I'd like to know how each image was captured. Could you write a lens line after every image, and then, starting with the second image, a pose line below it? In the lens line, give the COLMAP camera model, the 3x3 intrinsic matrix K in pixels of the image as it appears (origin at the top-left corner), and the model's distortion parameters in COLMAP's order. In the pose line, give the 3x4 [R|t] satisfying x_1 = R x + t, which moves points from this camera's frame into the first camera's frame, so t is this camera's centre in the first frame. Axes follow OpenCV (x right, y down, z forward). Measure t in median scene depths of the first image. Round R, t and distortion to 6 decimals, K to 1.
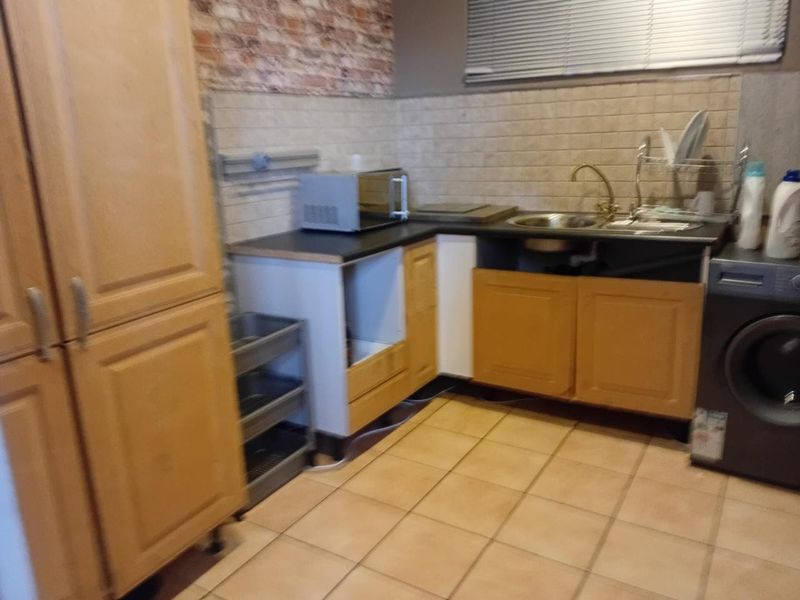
lens RADIAL K [[616.6, 0, 402.1], [0, 616.6, 304.6], [0, 0, 1]] dist [0.069619, -0.140149]
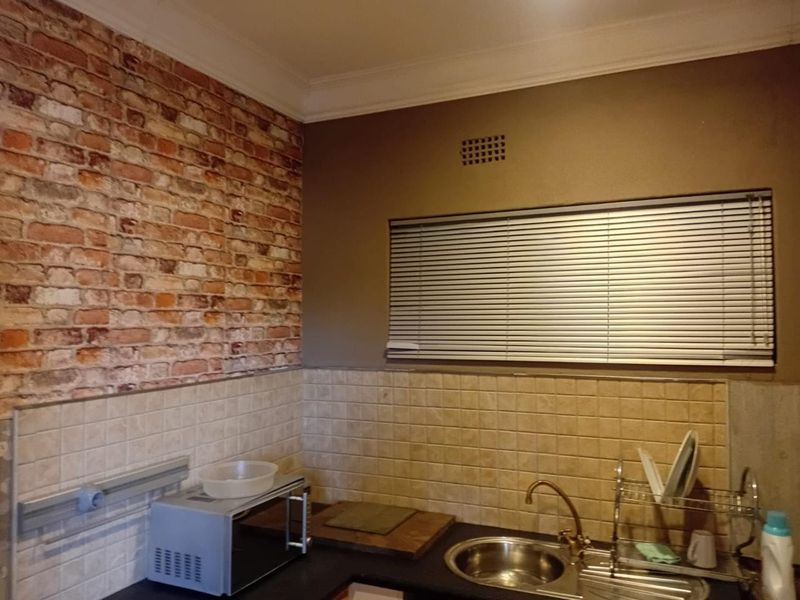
lens RADIAL K [[616.6, 0, 402.1], [0, 616.6, 304.6], [0, 0, 1]] dist [0.069619, -0.140149]
pose [[0.991907, 0.027561, 0.123940, 0.020287], [0.009399, 0.957537, -0.288156, -0.210231], [-0.126619, 0.286989, 0.949529, 0.221852]]
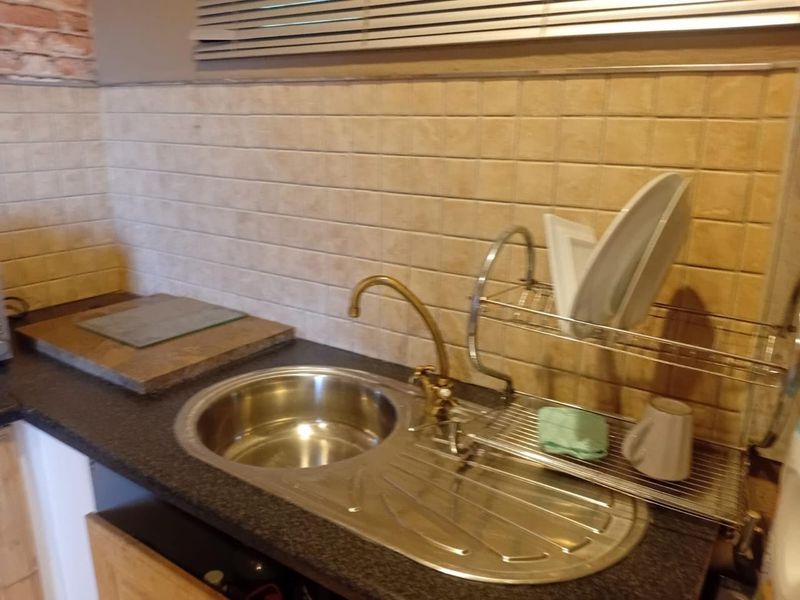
lens RADIAL K [[616.6, 0, 402.1], [0, 616.6, 304.6], [0, 0, 1]] dist [0.069619, -0.140149]
pose [[0.998054, 0.060900, -0.013370, 0.307329], [-0.060754, 0.998092, 0.011024, -0.208804], [0.014015, -0.010191, 0.999850, 0.590099]]
